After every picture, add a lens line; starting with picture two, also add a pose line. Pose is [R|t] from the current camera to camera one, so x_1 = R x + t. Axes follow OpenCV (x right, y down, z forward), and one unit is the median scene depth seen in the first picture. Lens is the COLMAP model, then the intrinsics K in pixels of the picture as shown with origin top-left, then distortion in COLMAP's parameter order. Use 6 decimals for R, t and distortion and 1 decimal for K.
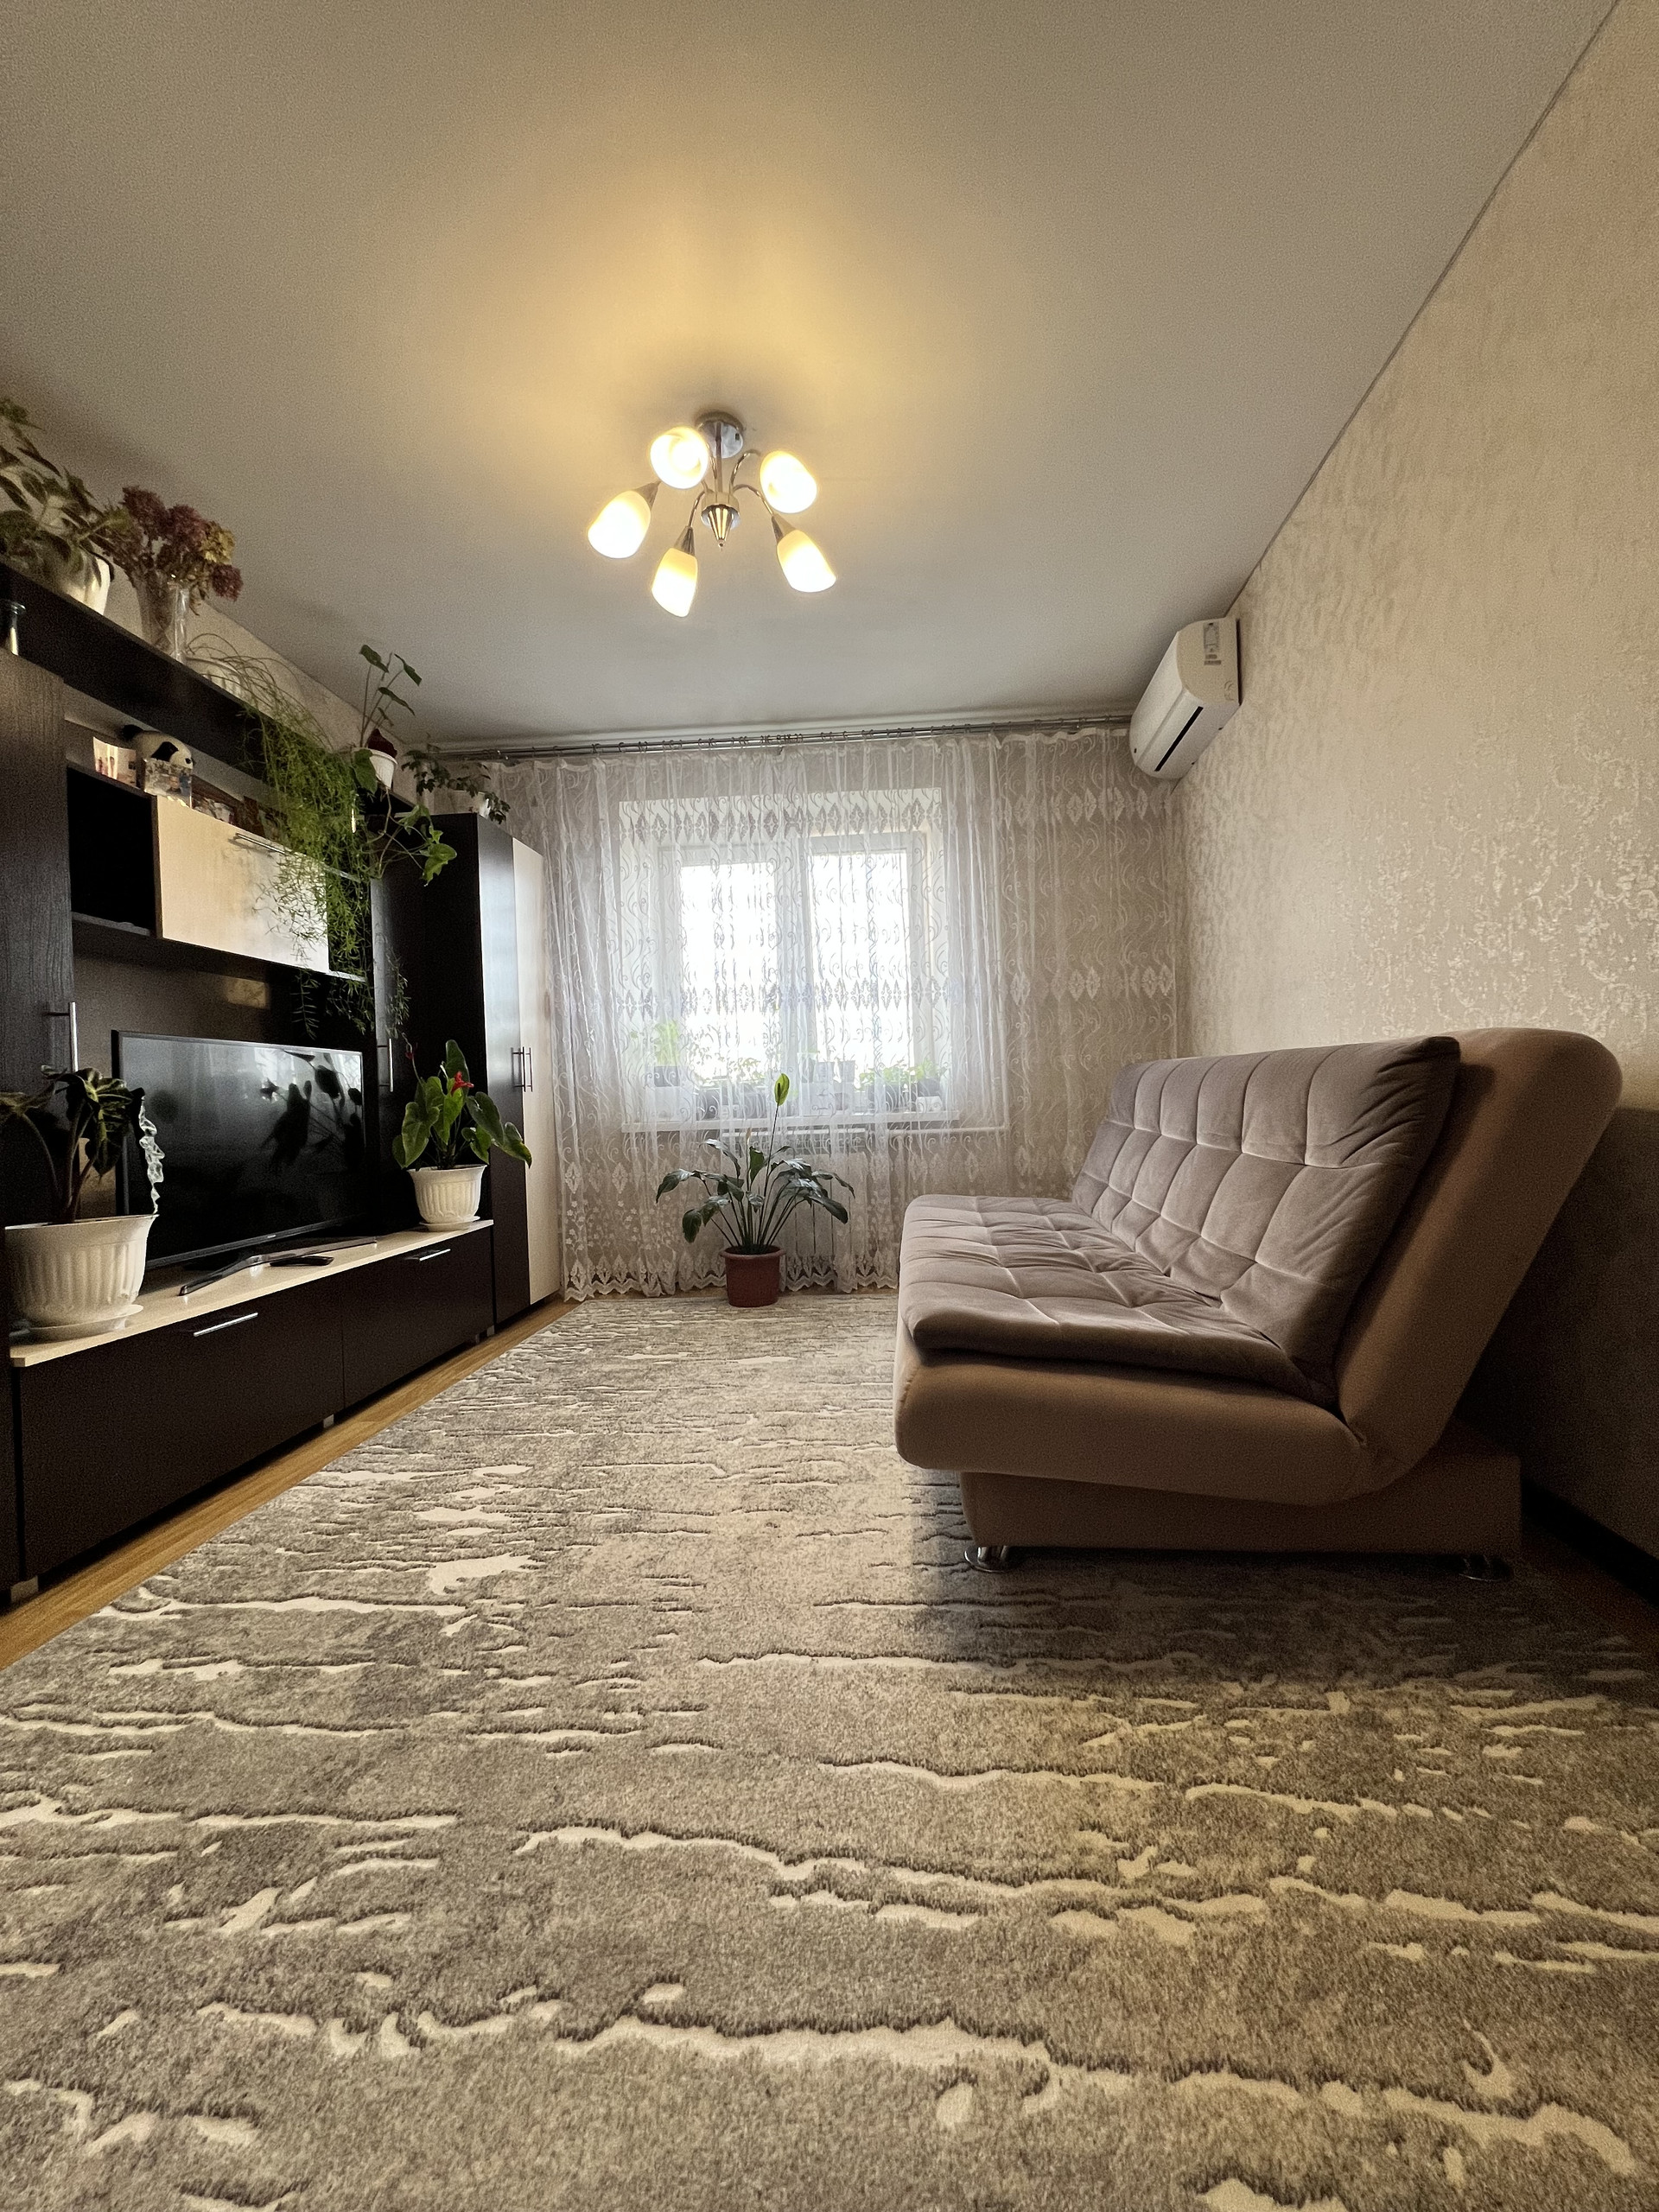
lens RADIAL K [[885.1, 0, 838.4], [0, 885.1, 1105.1], [0, 0, 1]] dist [-0.001930, 0.000937]
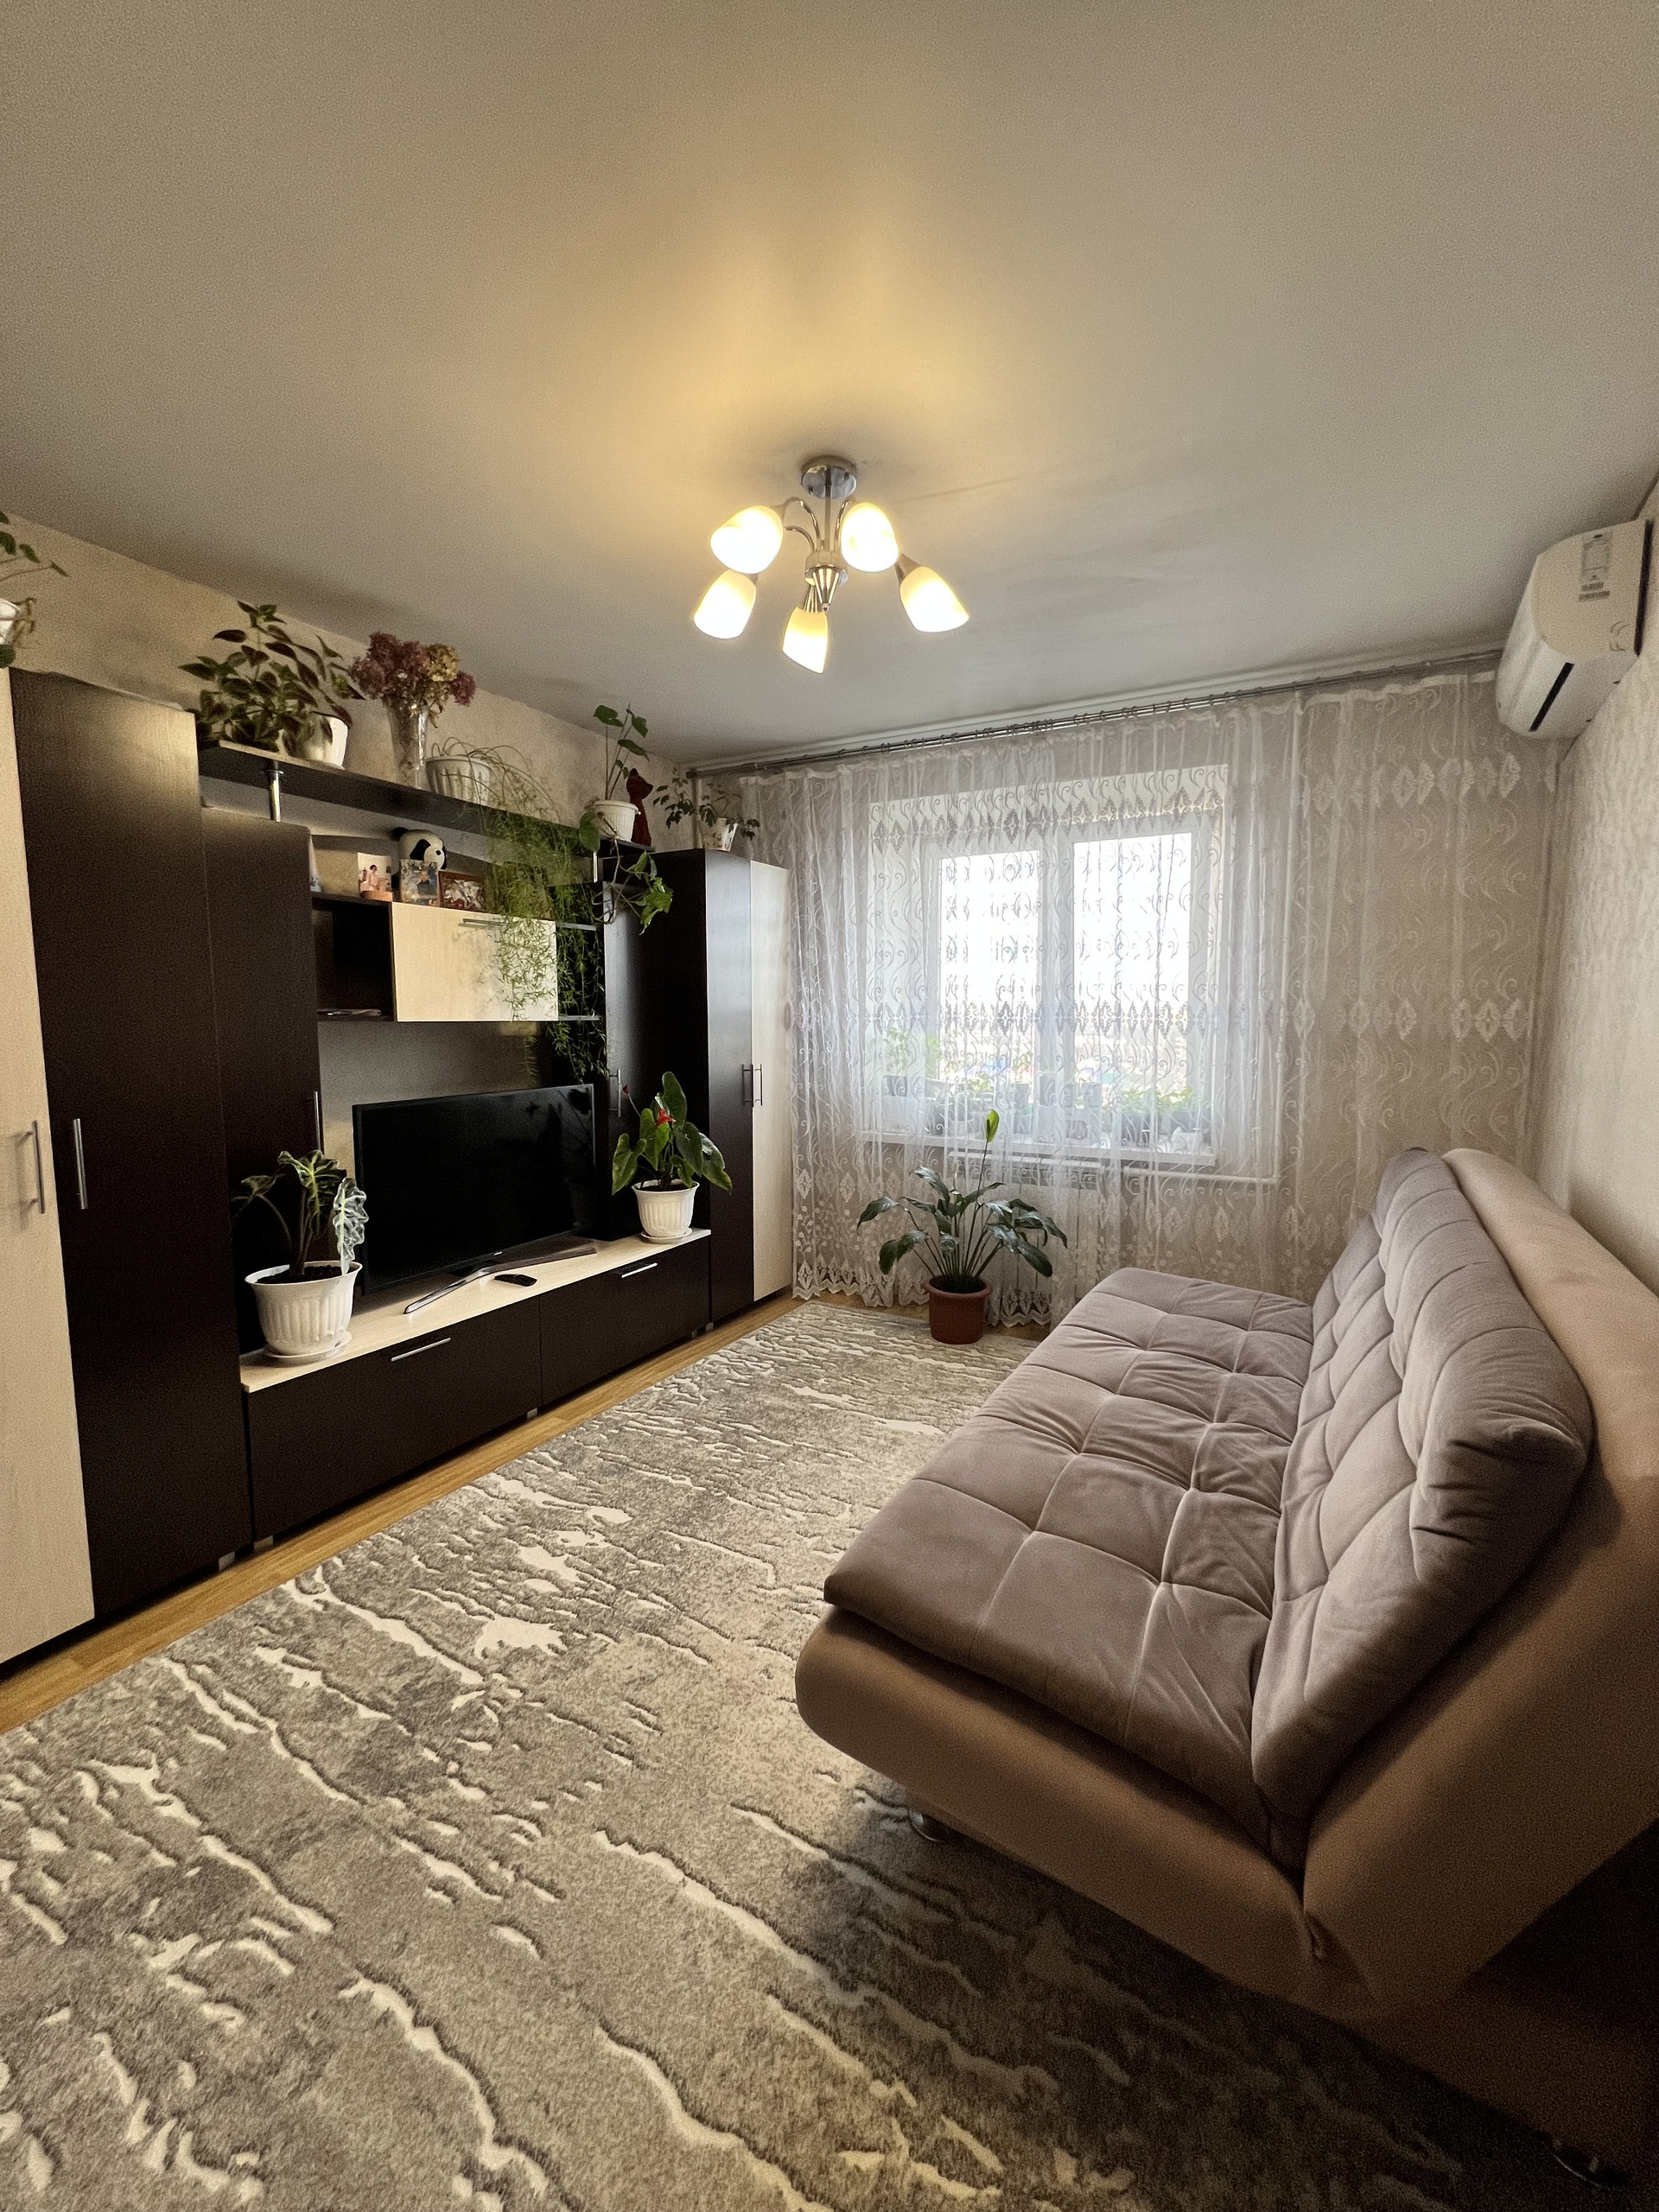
lens RADIAL K [[885.1, 0, 838.5], [0, 885.1, 1105.6], [0, 0, 1]] dist [-0.001930, 0.000937]
pose [[0.905405, 0.081047, -0.416741, 0.244231], [-0.037211, 0.992981, 0.112268, -0.189555], [0.422915, -0.086140, 0.902066, 0.120381]]
